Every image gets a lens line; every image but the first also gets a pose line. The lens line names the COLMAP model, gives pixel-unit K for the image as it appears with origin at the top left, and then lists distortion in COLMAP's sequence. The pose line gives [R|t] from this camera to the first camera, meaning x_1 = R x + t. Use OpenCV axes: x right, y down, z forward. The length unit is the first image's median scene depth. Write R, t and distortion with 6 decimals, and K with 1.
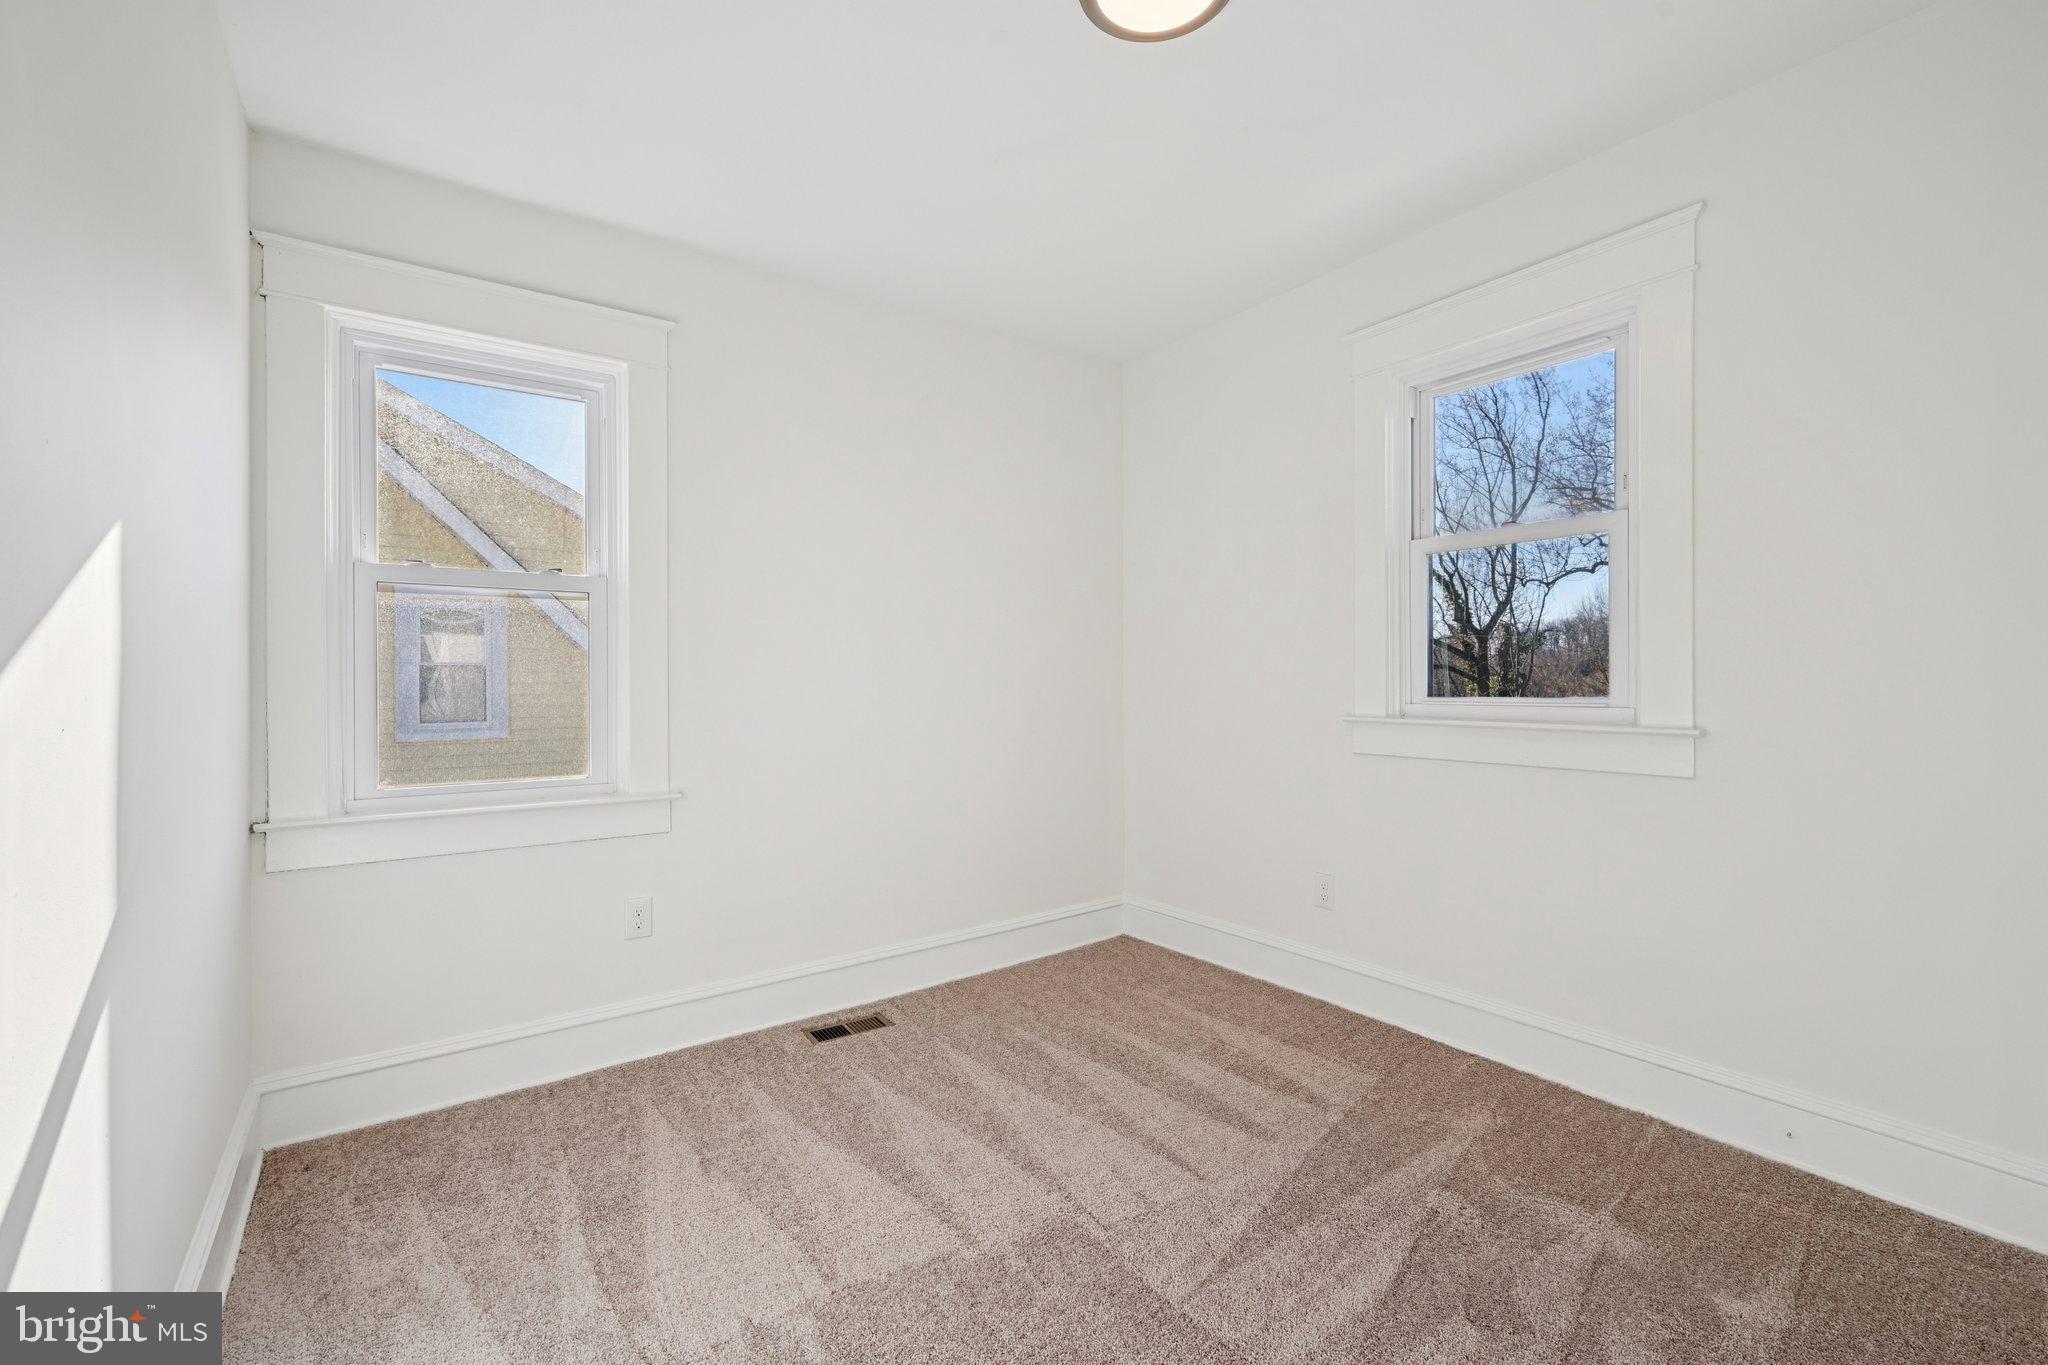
lens RADIAL K [[836.3, 0, 1032.7], [0, 836.3, 694.0], [0, 0, 1]] dist [-0.000616, -0.000135]
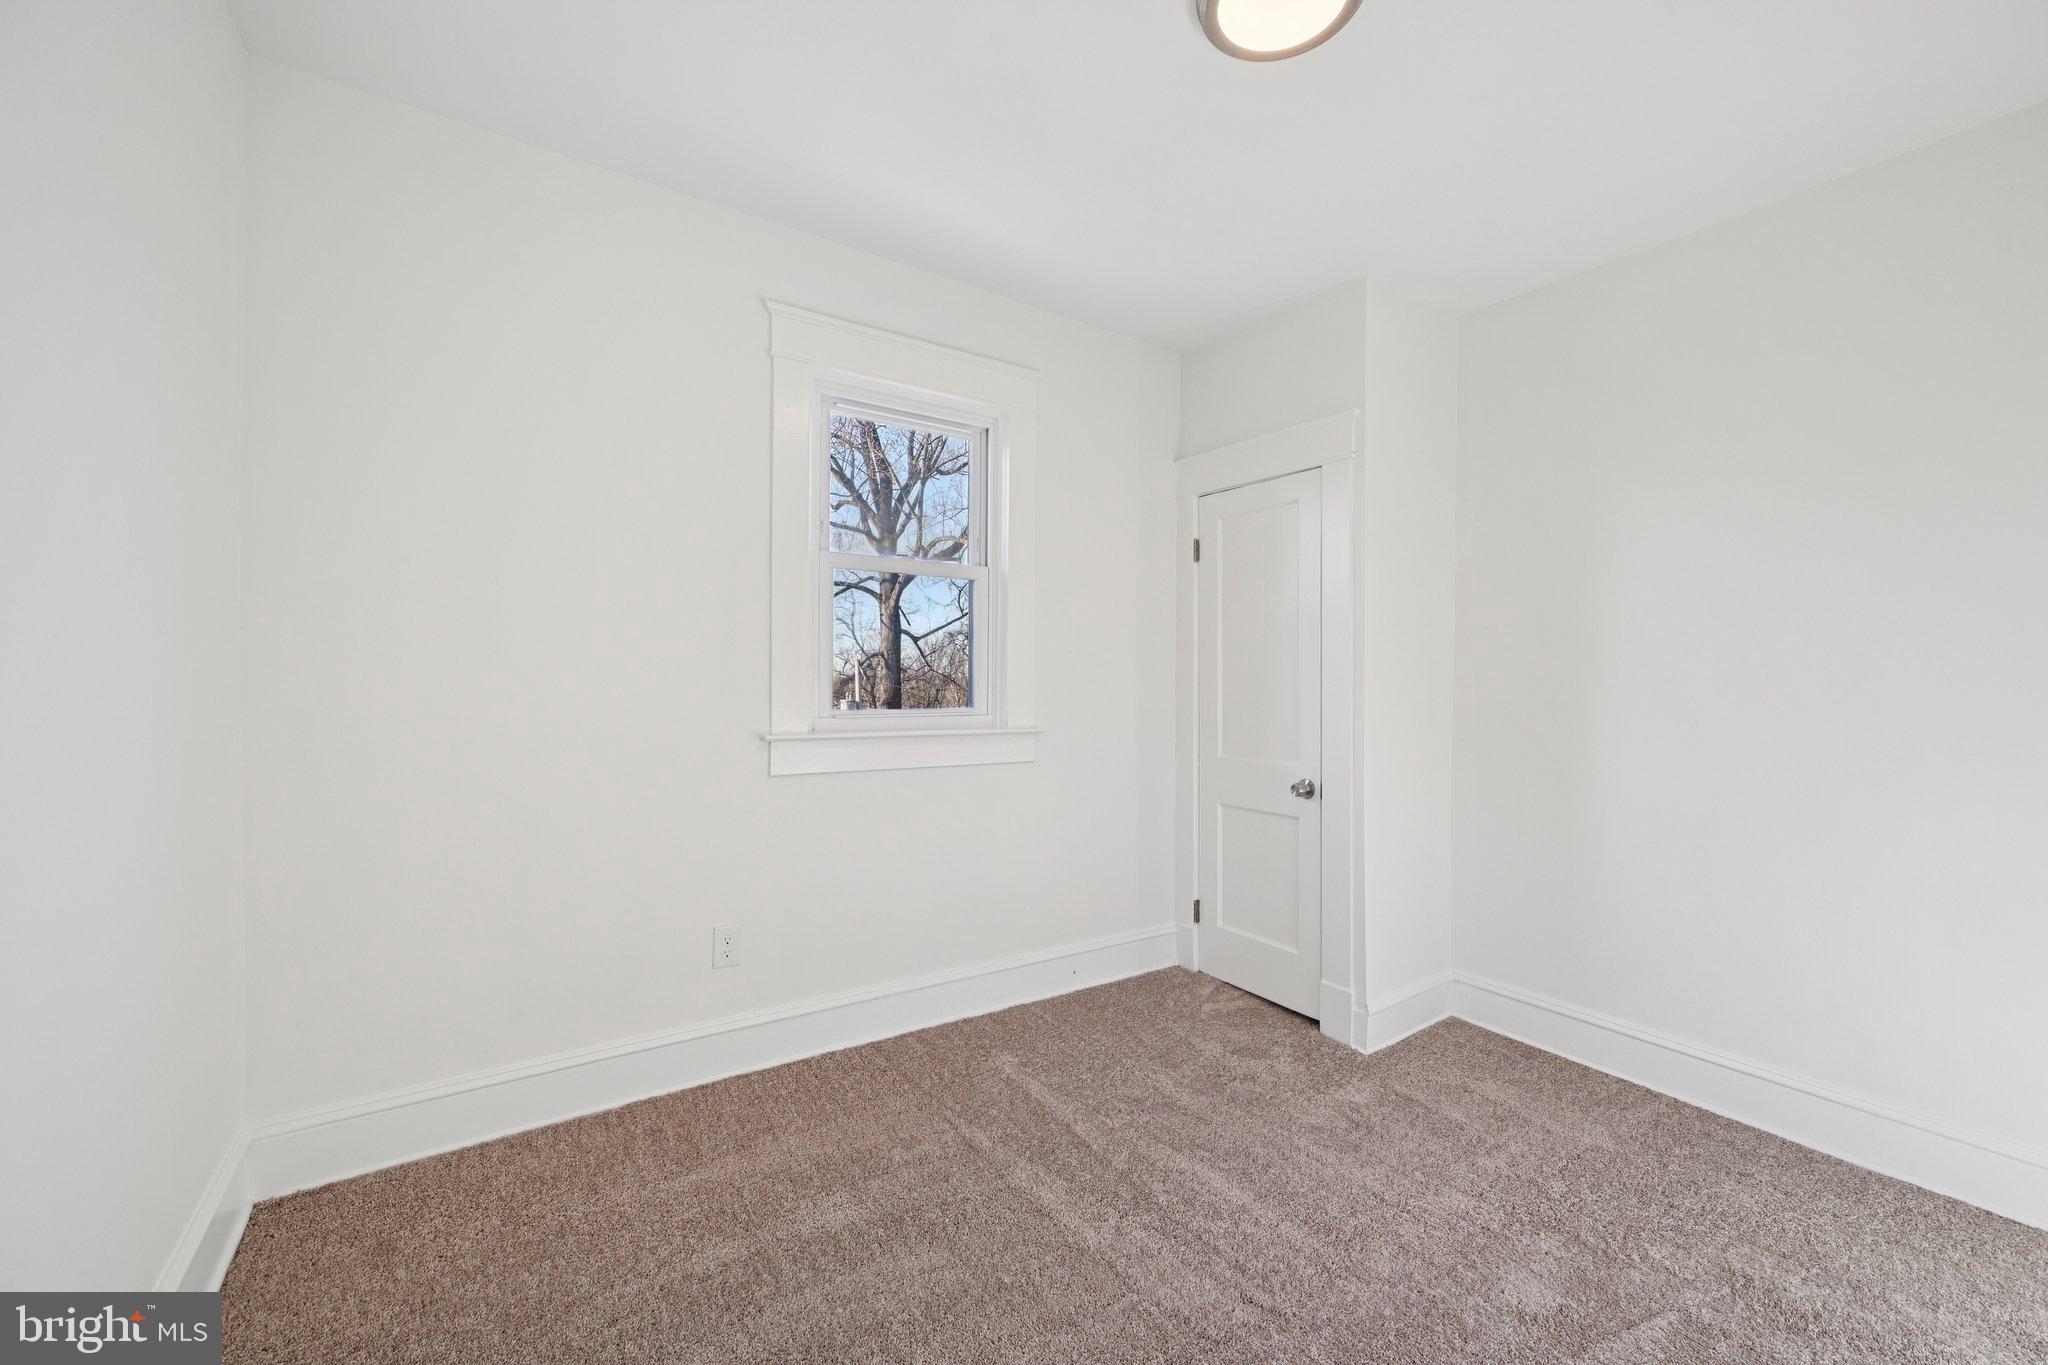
lens RADIAL K [[806.8, 0, 1033.5], [0, 806.8, 690.4], [0, 0, 1]] dist [0.000476, 0.000074]
pose [[0.042739, -0.007974, 0.999054, -0.520026], [0.004498, 0.999960, 0.007789, -0.029228], [-0.999076, 0.004161, 0.042773, 0.776654]]
